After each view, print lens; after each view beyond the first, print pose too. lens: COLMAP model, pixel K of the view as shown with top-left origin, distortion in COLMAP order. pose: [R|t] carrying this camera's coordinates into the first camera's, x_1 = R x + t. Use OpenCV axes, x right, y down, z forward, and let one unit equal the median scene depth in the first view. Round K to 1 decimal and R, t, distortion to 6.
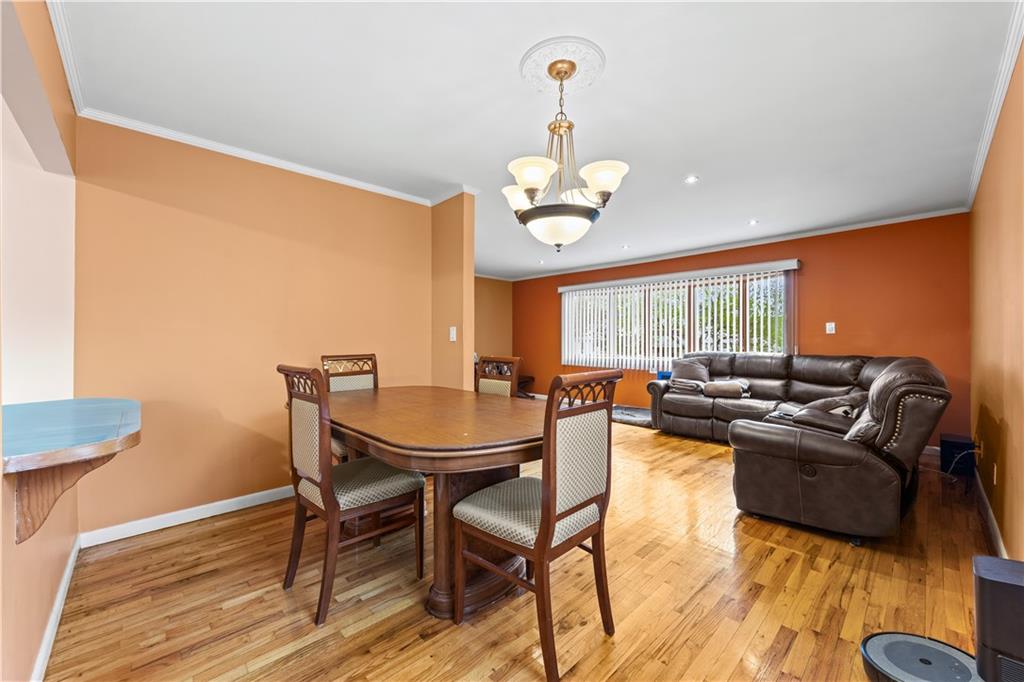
lens RADIAL K [[393.9, 0, 516.9], [0, 393.9, 332.7], [0, 0, 1]] dist [-0.000450, -0.000277]
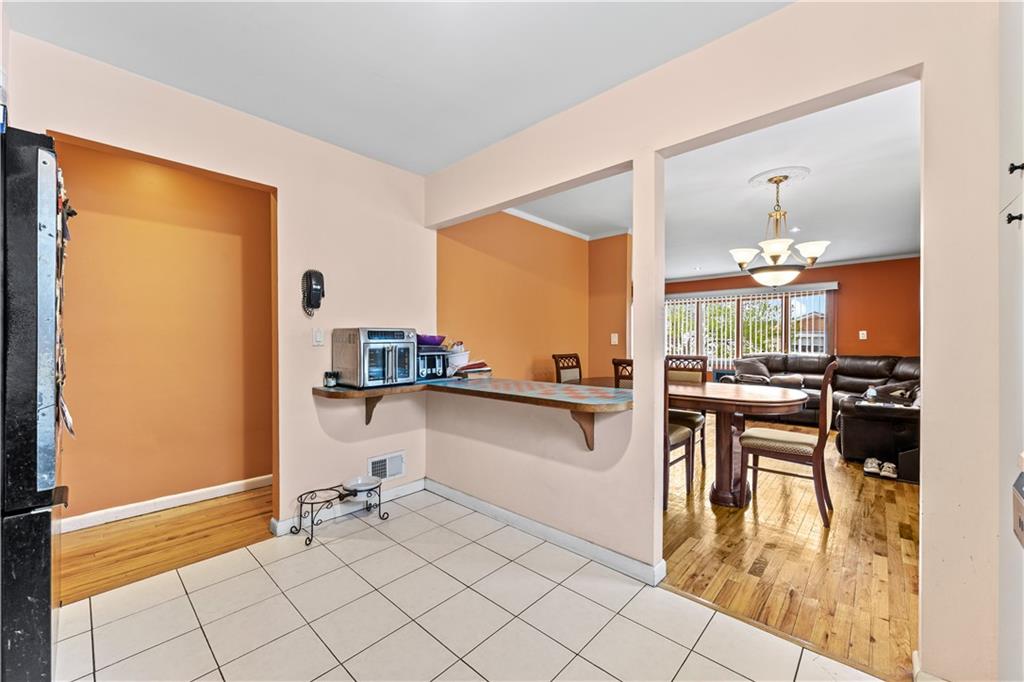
lens RADIAL K [[393.9, 0, 510.3], [0, 393.9, 335.9], [0, 0, 1]] dist [-0.000450, -0.000277]
pose [[0.998137, 0.003958, 0.060886, -0.447975], [-0.003937, 0.999992, -0.000464, -0.003629], [-0.060887, 0.000224, 0.998145, -0.232333]]
